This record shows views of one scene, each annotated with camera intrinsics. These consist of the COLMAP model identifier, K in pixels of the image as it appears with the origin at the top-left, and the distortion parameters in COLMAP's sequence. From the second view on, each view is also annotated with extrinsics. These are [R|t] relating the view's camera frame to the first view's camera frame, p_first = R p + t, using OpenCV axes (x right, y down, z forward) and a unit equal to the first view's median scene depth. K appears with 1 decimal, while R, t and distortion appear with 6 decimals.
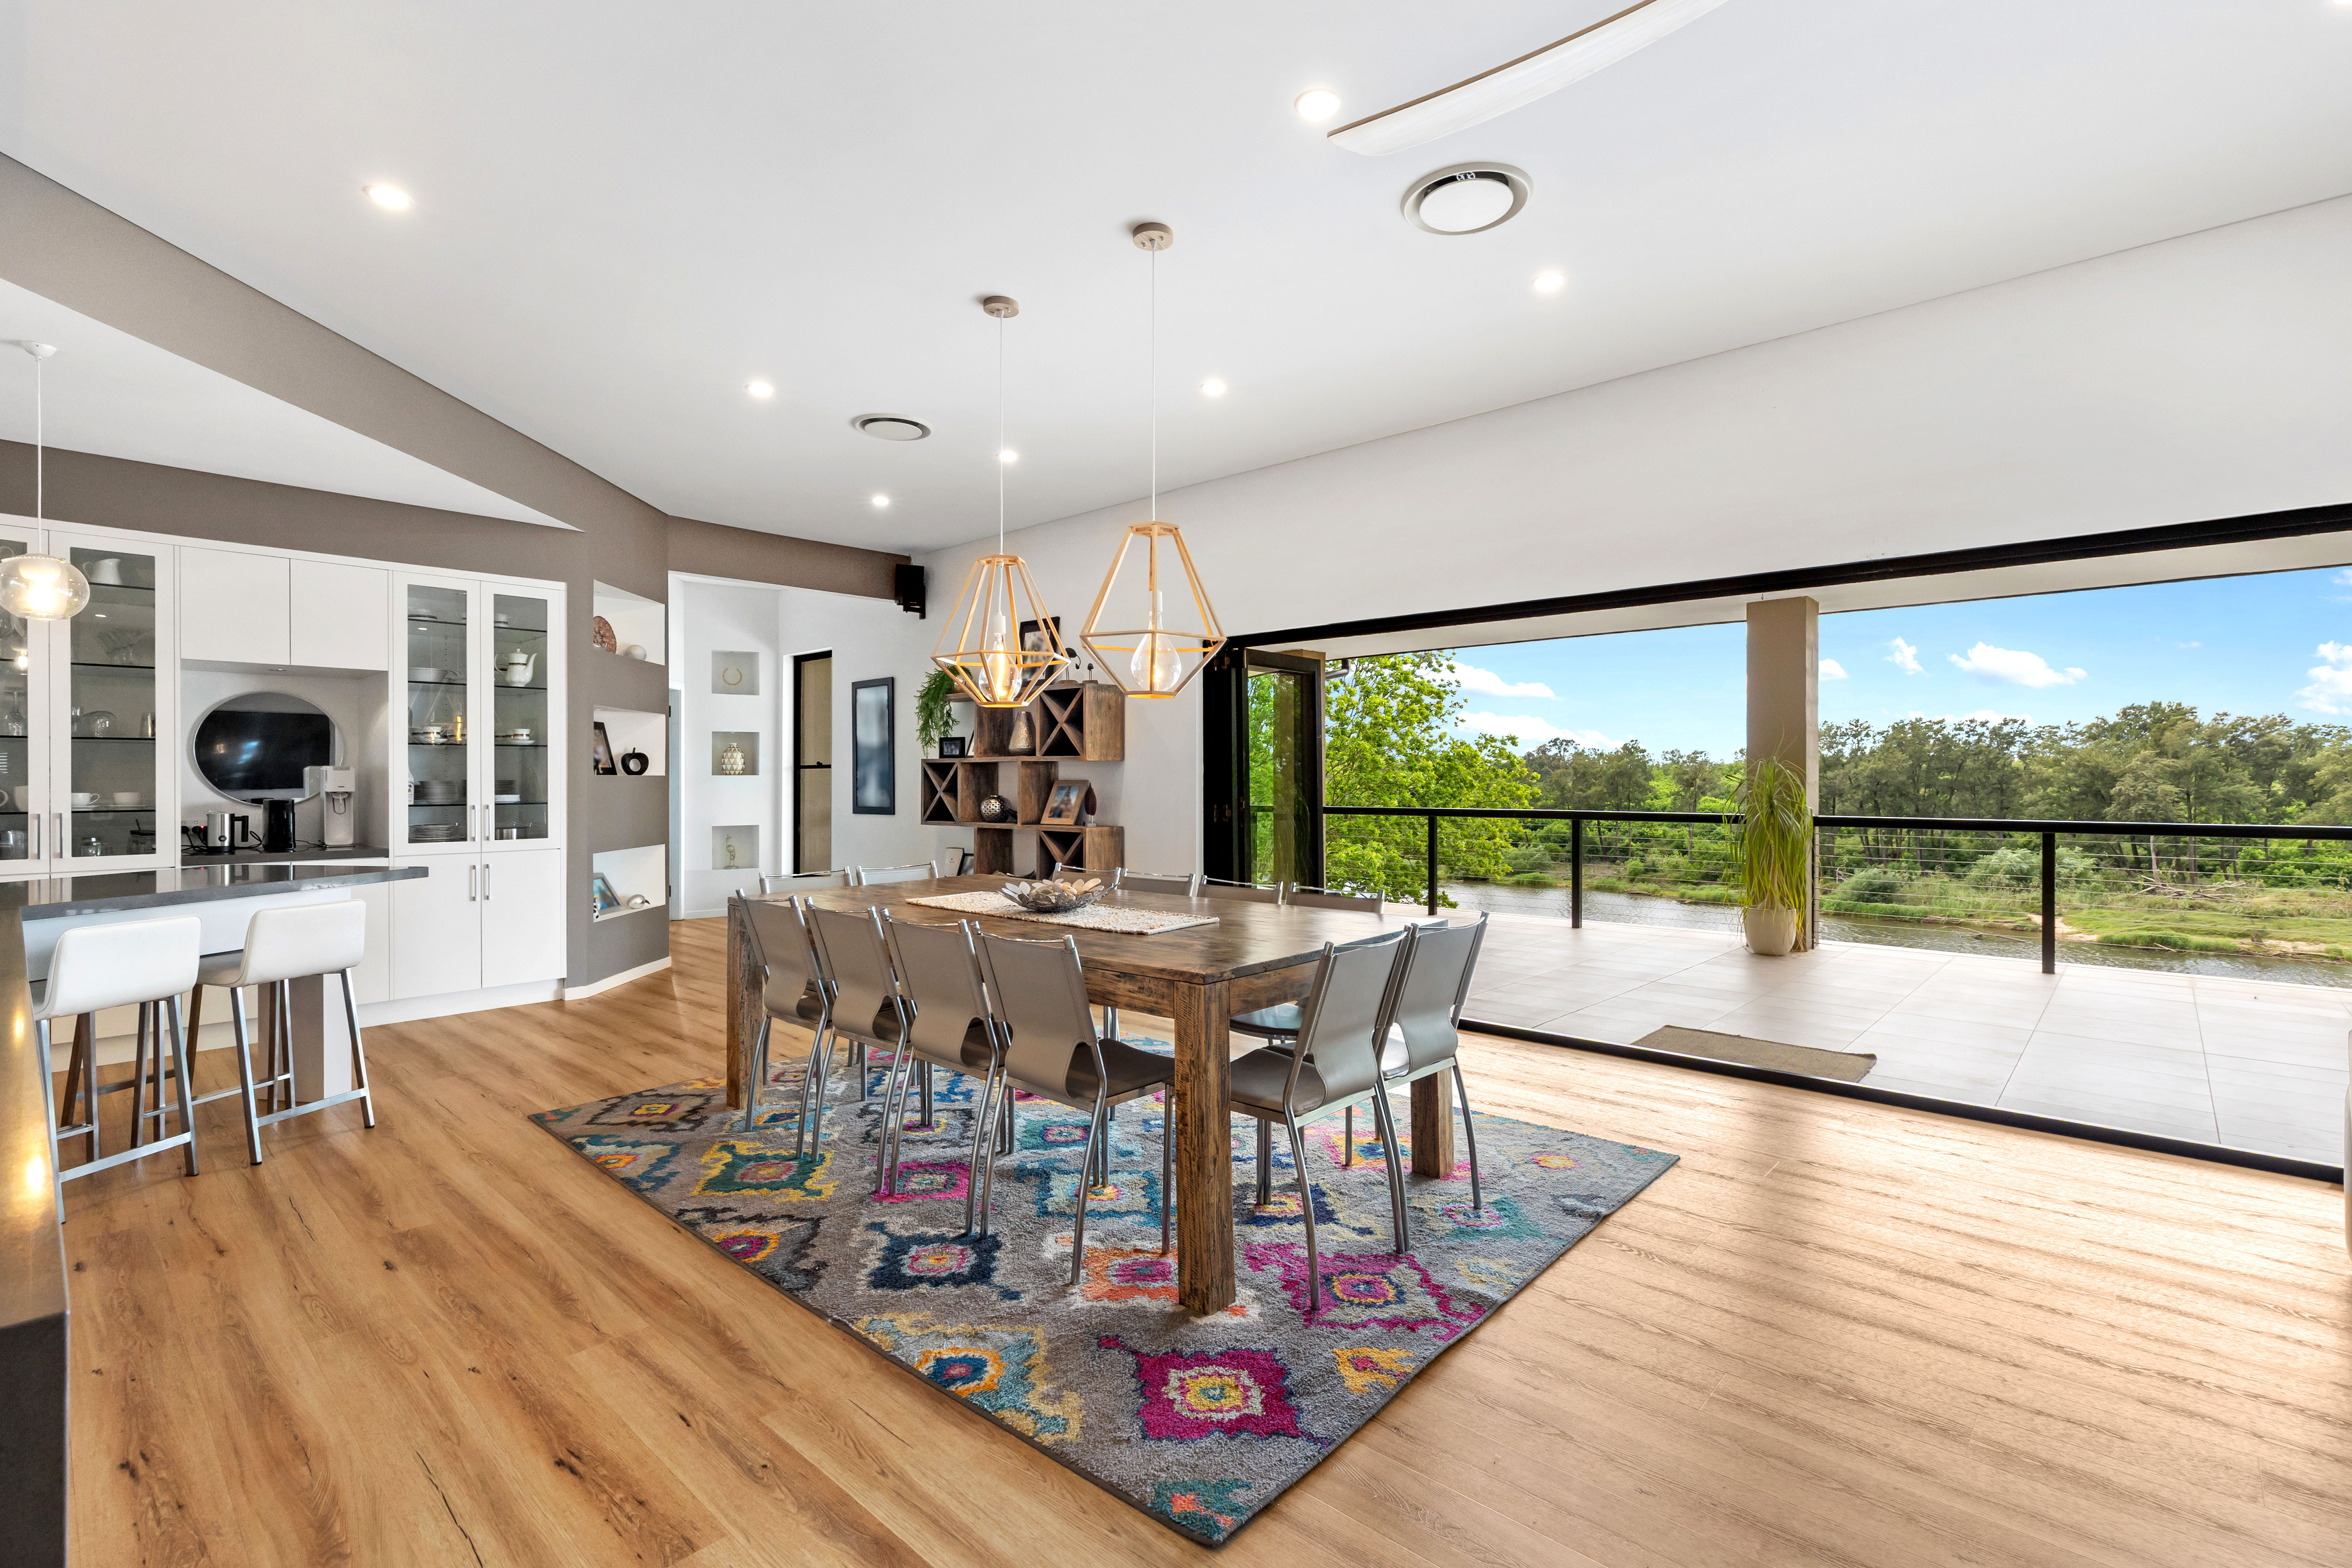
lens RADIAL K [[1070.6, 0, 1174.6], [0, 1070.6, 784.4], [0, 0, 1]] dist [0.011464, -0.000237]
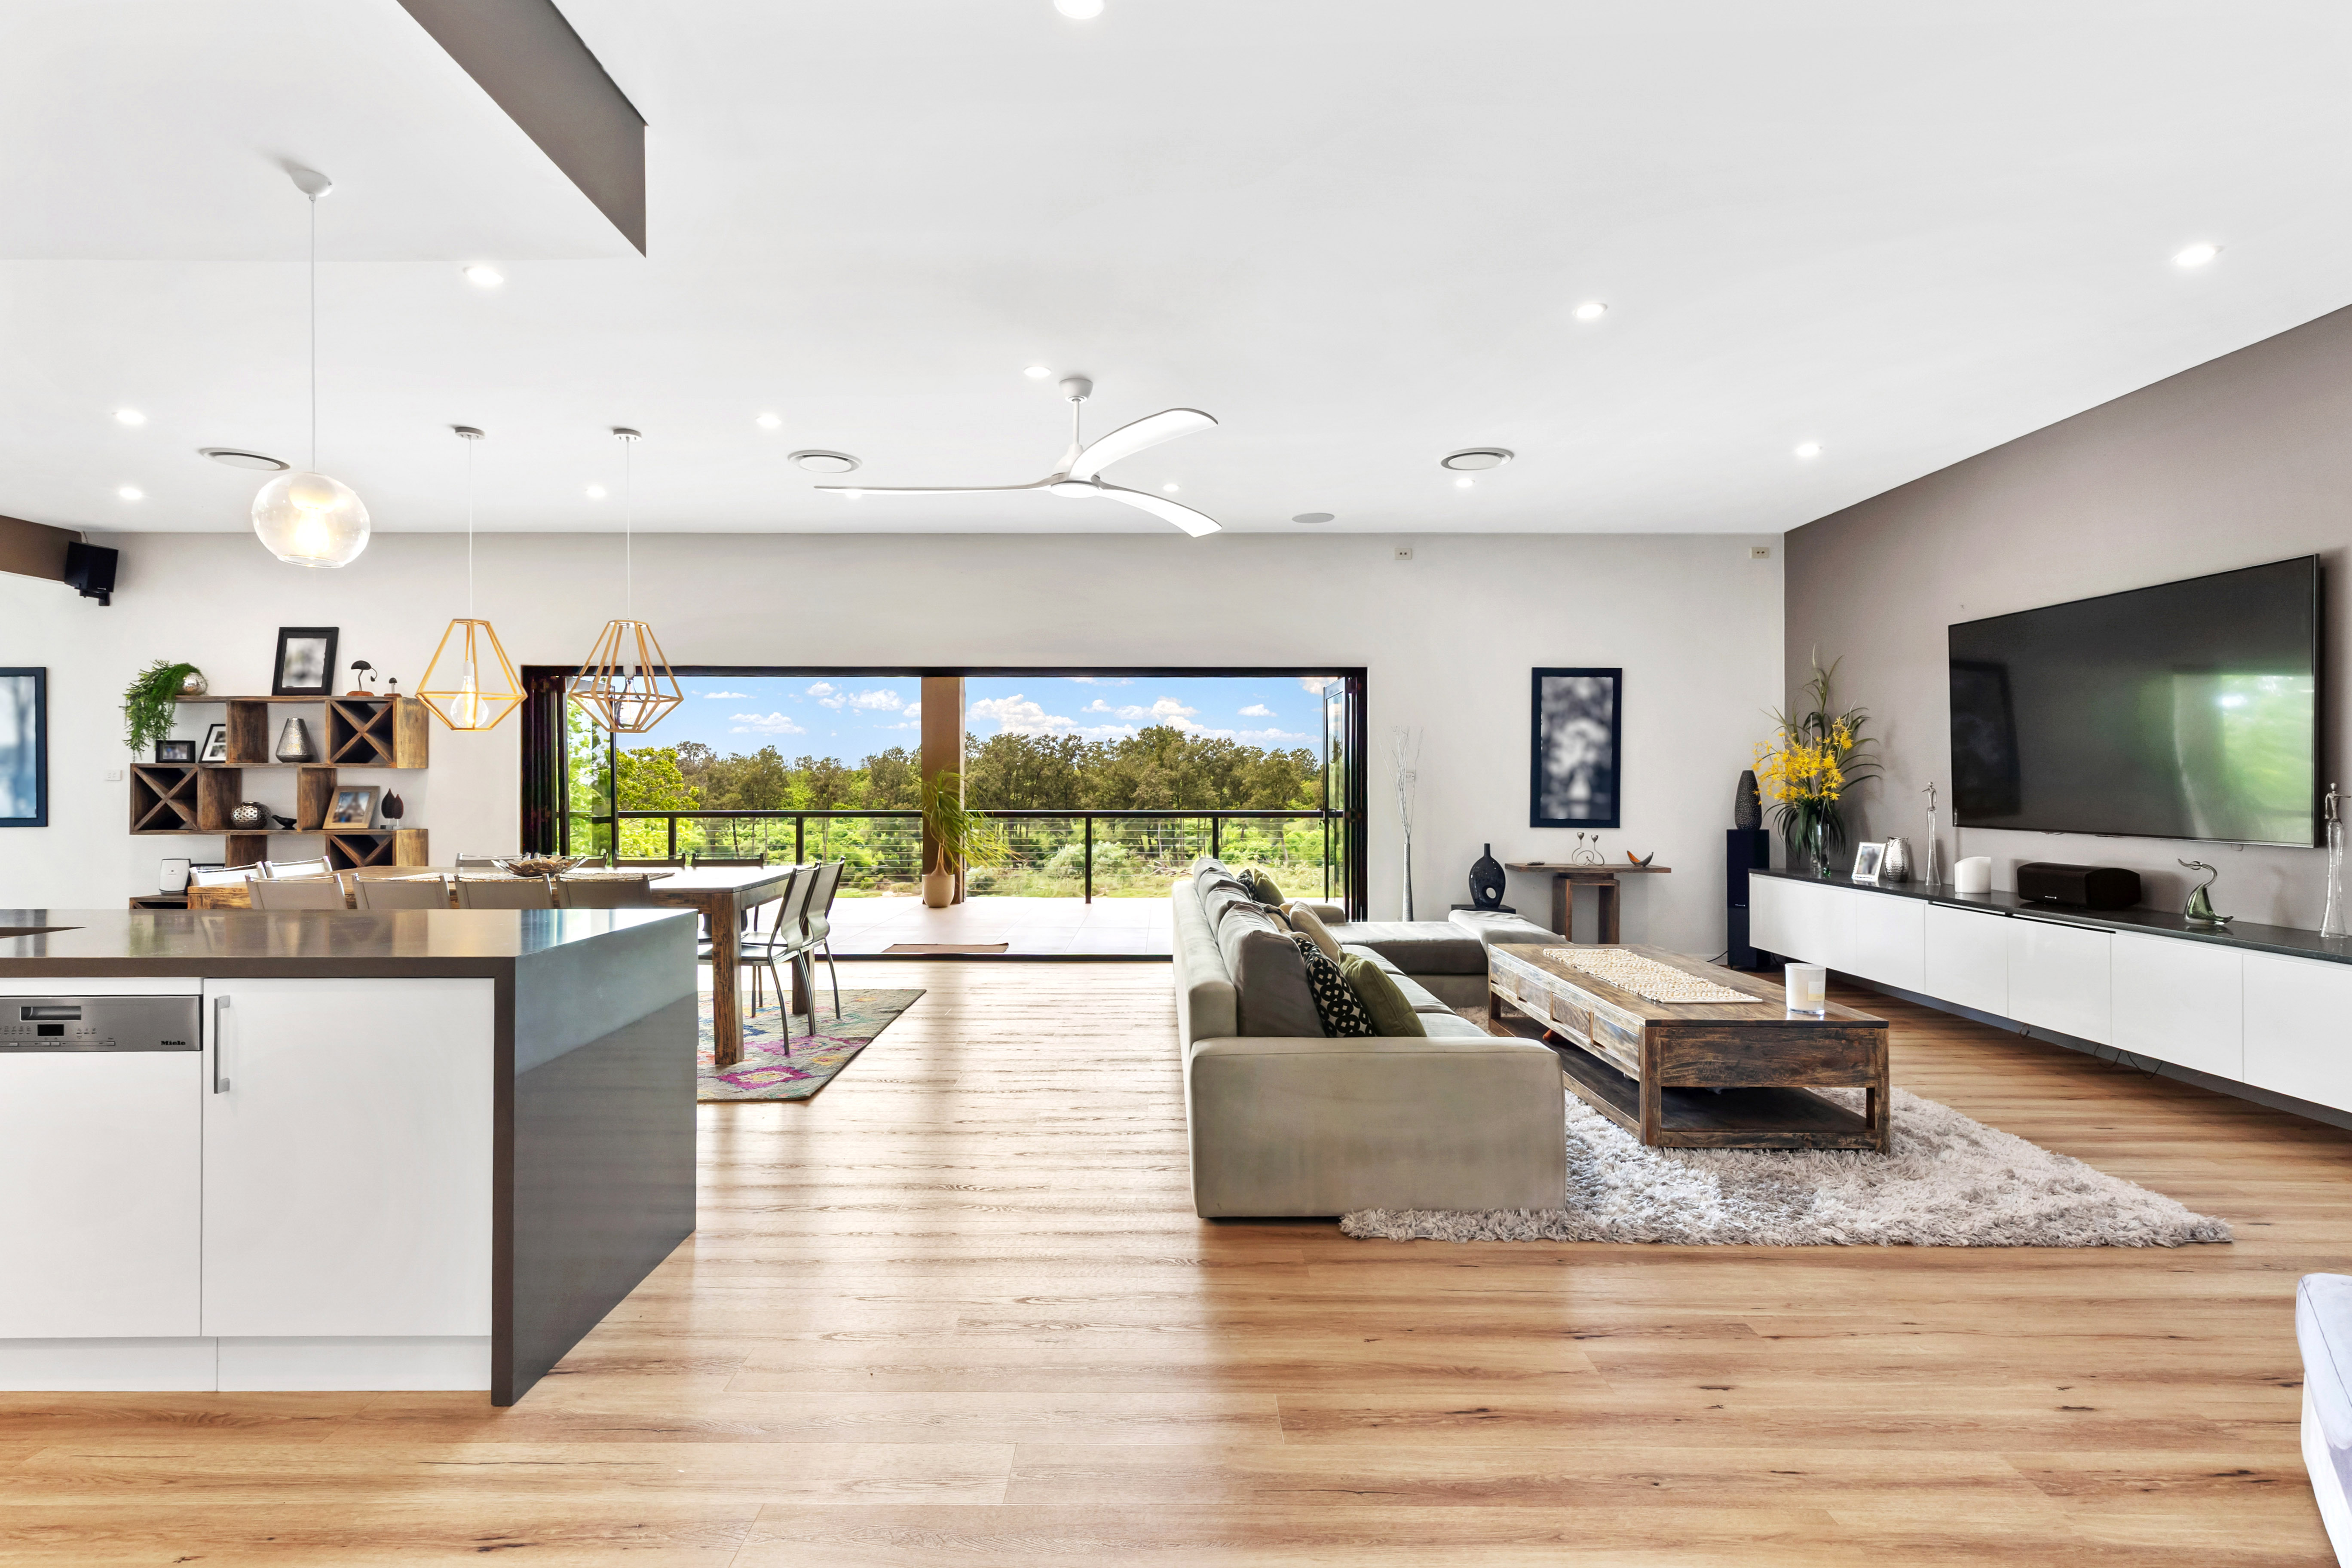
lens RADIAL K [[1142.8, 0, 1176.0], [0, 1142.8, 784.0], [0, 0, 1]] dist [-0.000161, 0.000006]
pose [[0.731925, 0.000150, 0.681385, -0.187686], [0.004242, 0.999980, -0.004778, 0.001842], [-0.681372, 0.006387, 0.731909, -0.247647]]
